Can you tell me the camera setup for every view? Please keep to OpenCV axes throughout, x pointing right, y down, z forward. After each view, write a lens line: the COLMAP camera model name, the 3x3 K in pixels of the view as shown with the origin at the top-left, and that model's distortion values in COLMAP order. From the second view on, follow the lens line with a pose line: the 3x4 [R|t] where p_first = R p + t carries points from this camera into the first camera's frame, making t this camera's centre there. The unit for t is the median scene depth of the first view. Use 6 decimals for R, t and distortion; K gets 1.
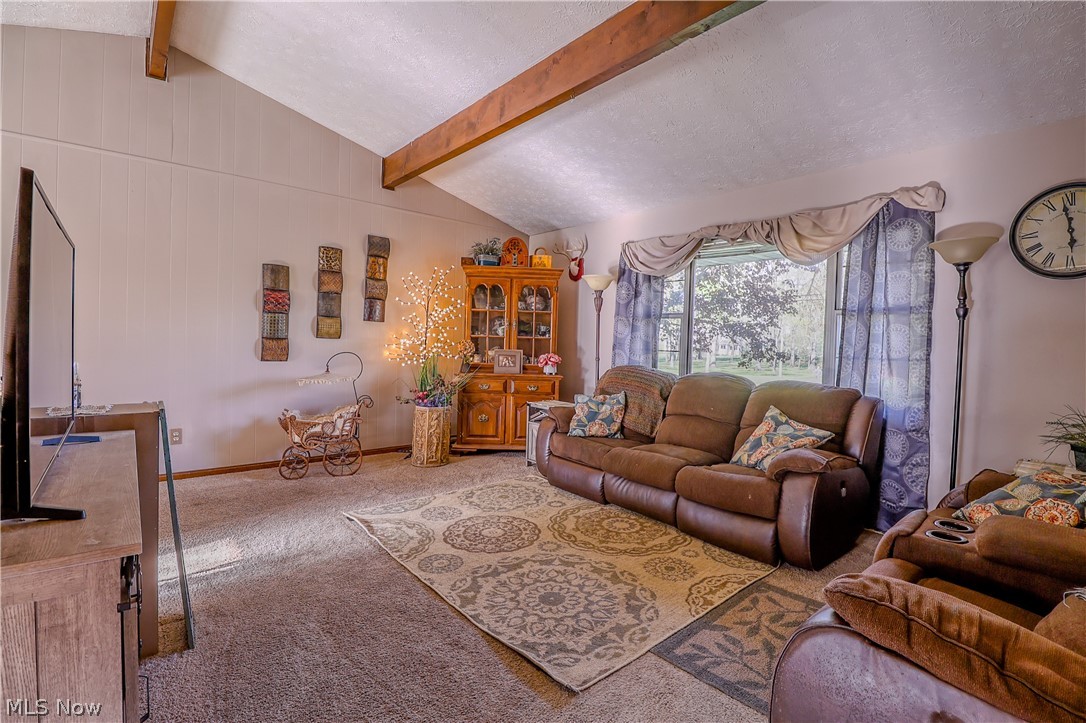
lens RADIAL K [[505.3, 0, 554.4], [0, 505.3, 359.9], [0, 0, 1]] dist [-0.009907, -0.000708]
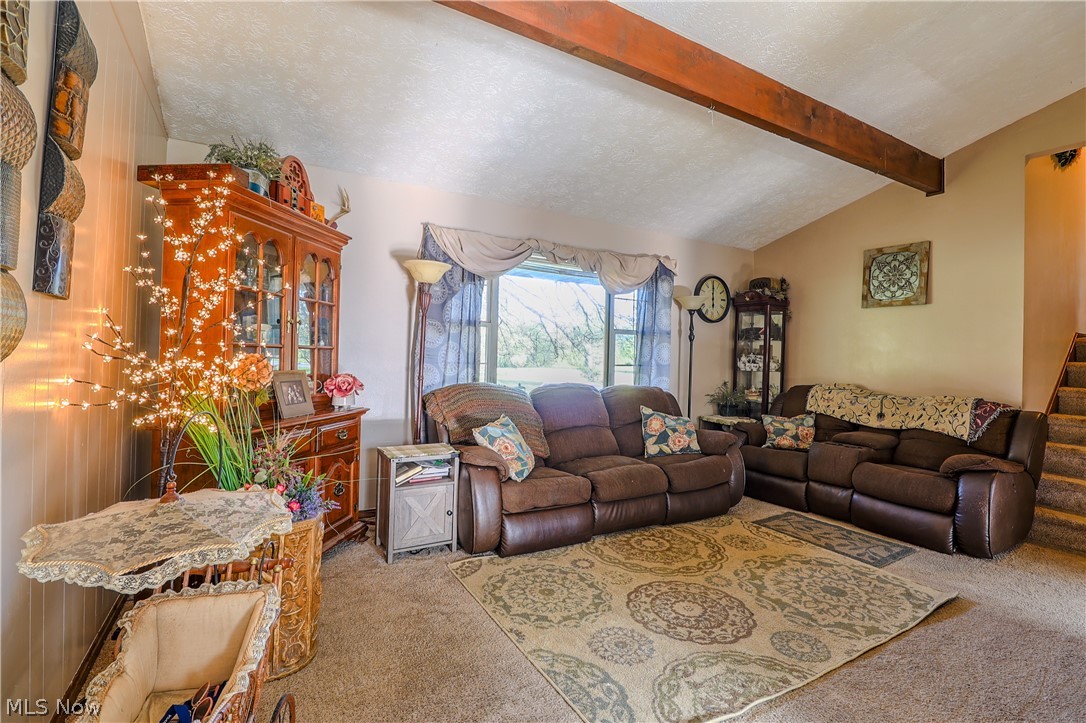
lens RADIAL K [[505.3, 0, 553.3], [0, 505.3, 358.3], [0, 0, 1]] dist [-0.009907, -0.000708]
pose [[0.177083, -0.032439, 0.983661, -0.967283], [0.013654, 0.999441, 0.030501, -0.079701], [-0.984101, 0.008029, 0.177427, 1.119306]]
